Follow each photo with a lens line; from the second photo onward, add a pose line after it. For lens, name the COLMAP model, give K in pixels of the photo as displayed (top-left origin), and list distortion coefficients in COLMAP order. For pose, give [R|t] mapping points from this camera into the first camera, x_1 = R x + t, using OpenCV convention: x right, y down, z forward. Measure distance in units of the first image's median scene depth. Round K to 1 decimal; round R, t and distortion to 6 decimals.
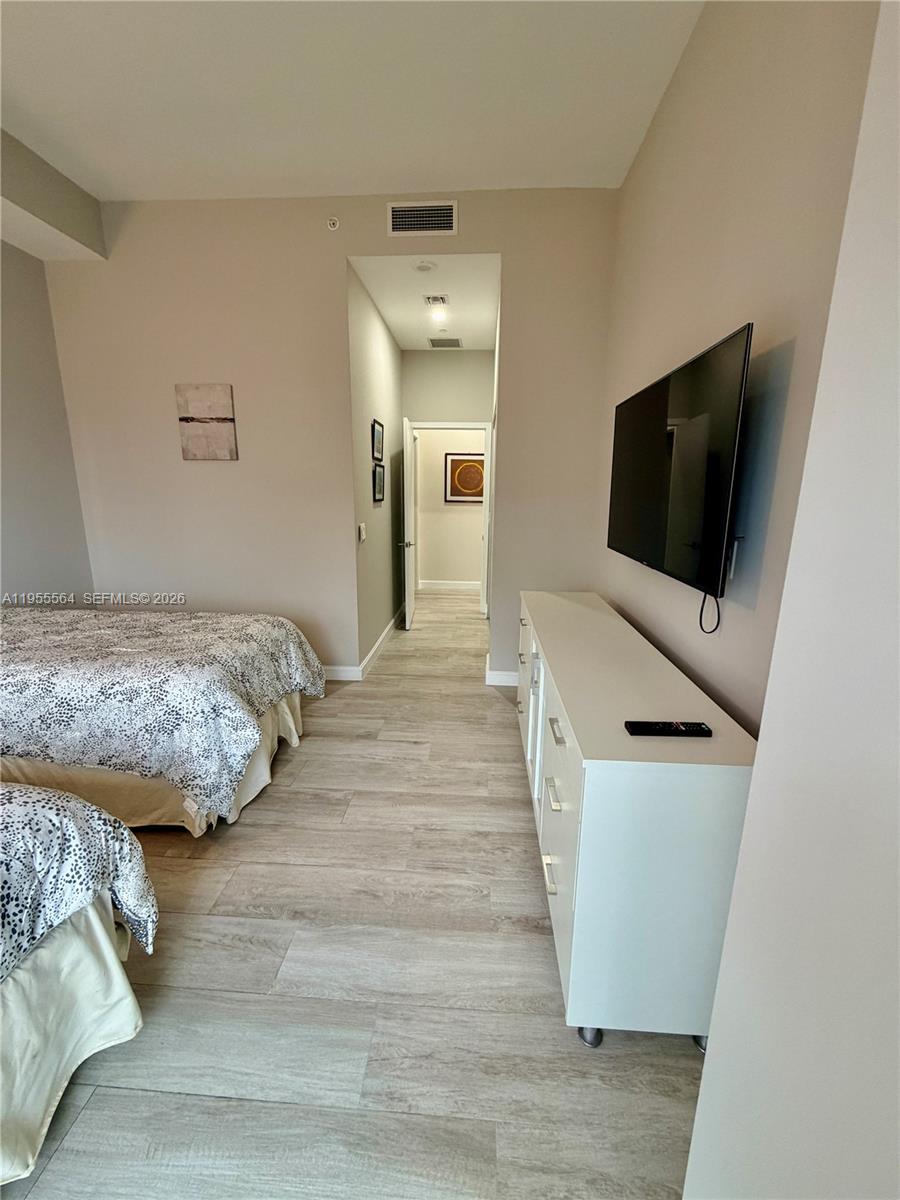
lens RADIAL K [[478.4, 0, 452.9], [0, 478.4, 596.0], [0, 0, 1]] dist [-0.000743, 0.000337]
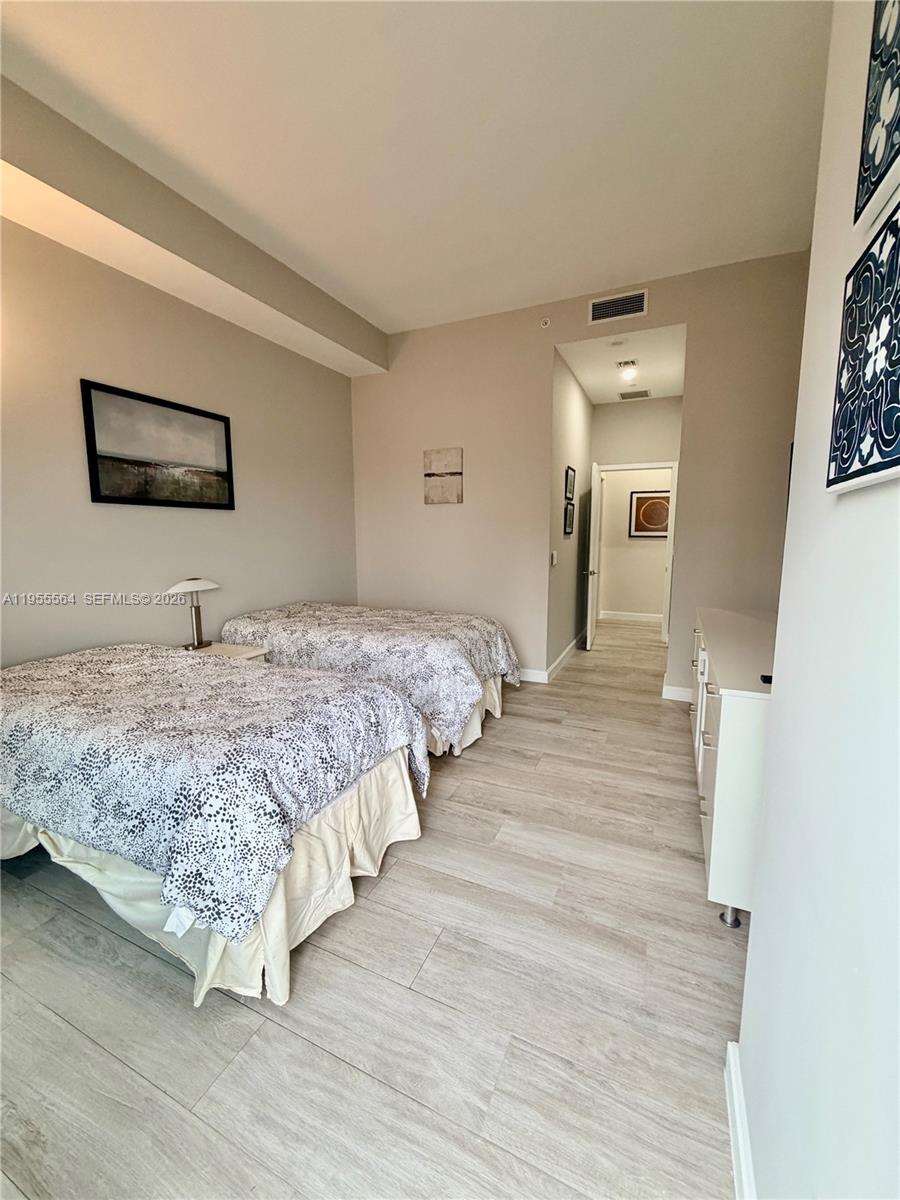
lens RADIAL K [[478.4, 0, 453.9], [0, 478.4, 596.9], [0, 0, 1]] dist [-0.000743, 0.000337]
pose [[0.933715, 0.034418, -0.356359, 0.009388], [-0.064092, 0.995358, -0.071799, 0.093172], [0.352234, 0.089879, 0.931586, -0.283385]]
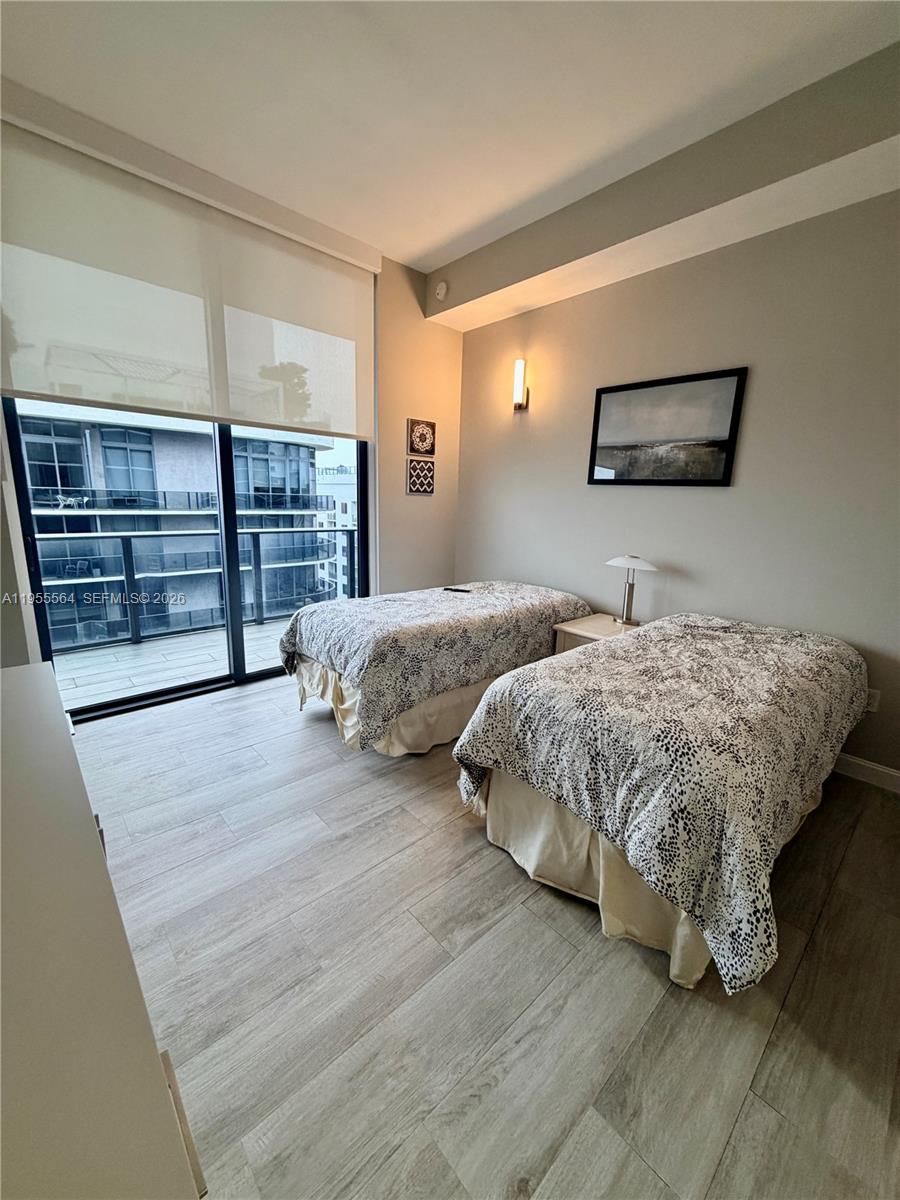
lens RADIAL K [[478.4, 0, 449.8], [0, 478.4, 595.5], [0, 0, 1]] dist [-0.000743, 0.000337]
pose [[-0.696487, 0.113946, -0.708464, 0.182601], [-0.195853, 0.919638, 0.340451, -0.239867], [0.690324, 0.375875, -0.618200, 1.115763]]
